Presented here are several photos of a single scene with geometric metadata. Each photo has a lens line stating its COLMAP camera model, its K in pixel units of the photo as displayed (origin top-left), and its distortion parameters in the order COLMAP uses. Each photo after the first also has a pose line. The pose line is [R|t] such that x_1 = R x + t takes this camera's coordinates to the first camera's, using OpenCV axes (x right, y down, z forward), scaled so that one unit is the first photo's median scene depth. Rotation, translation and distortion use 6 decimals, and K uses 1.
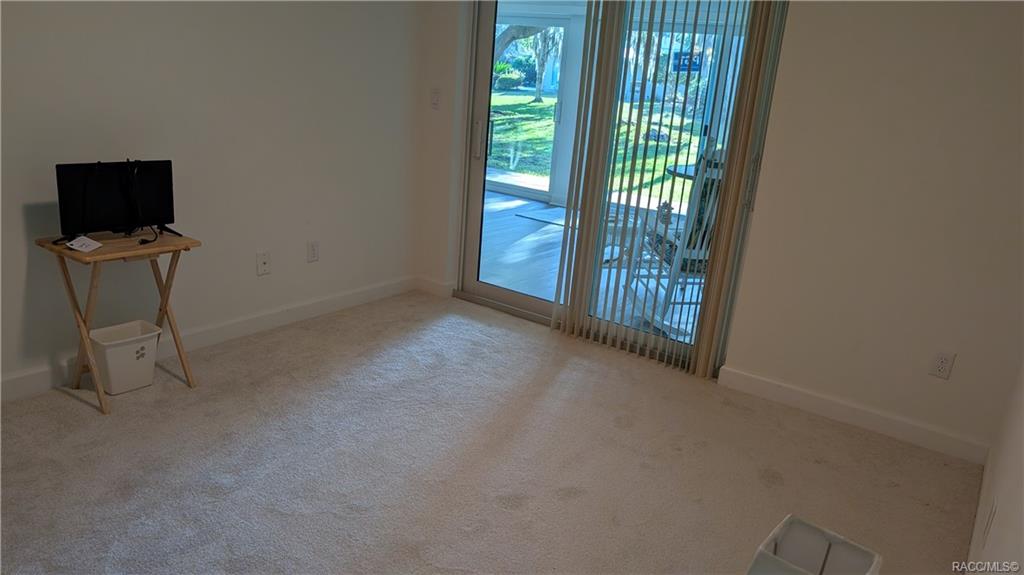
lens RADIAL K [[733.0, 0, 512.0], [0, 733.0, 287.5], [0, 0, 1]] dist [0.003642, -0.003180]
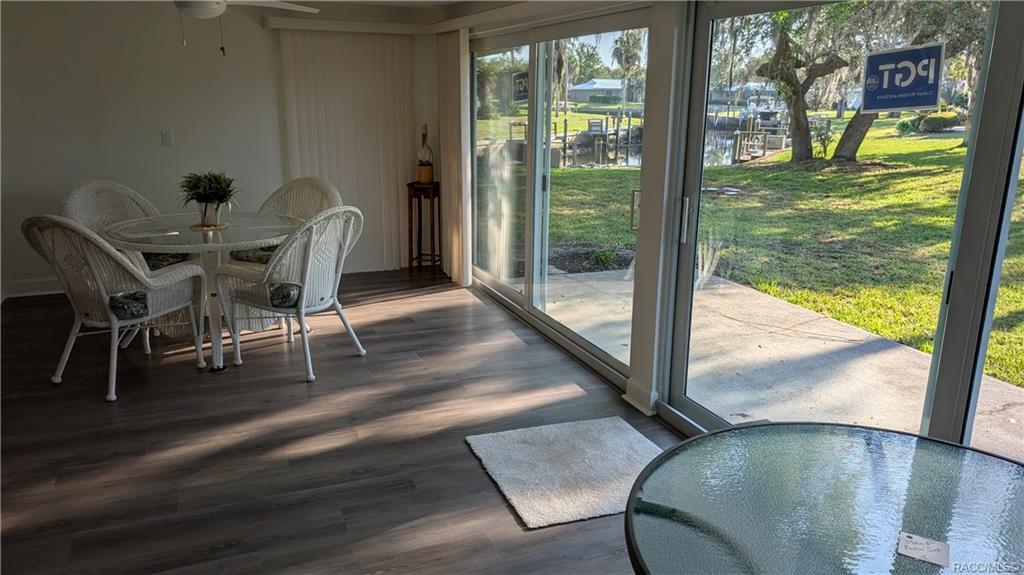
lens RADIAL K [[733.0, 0, 512.0], [0, 733.0, 287.5], [0, 0, 1]] dist [0.003642, -0.003180]
pose [[0.845801, 0.061908, -0.529894, 0.050289], [-0.095888, 0.994710, -0.036841, -0.033152], [0.524811, 0.081971, 0.847263, 0.114103]]
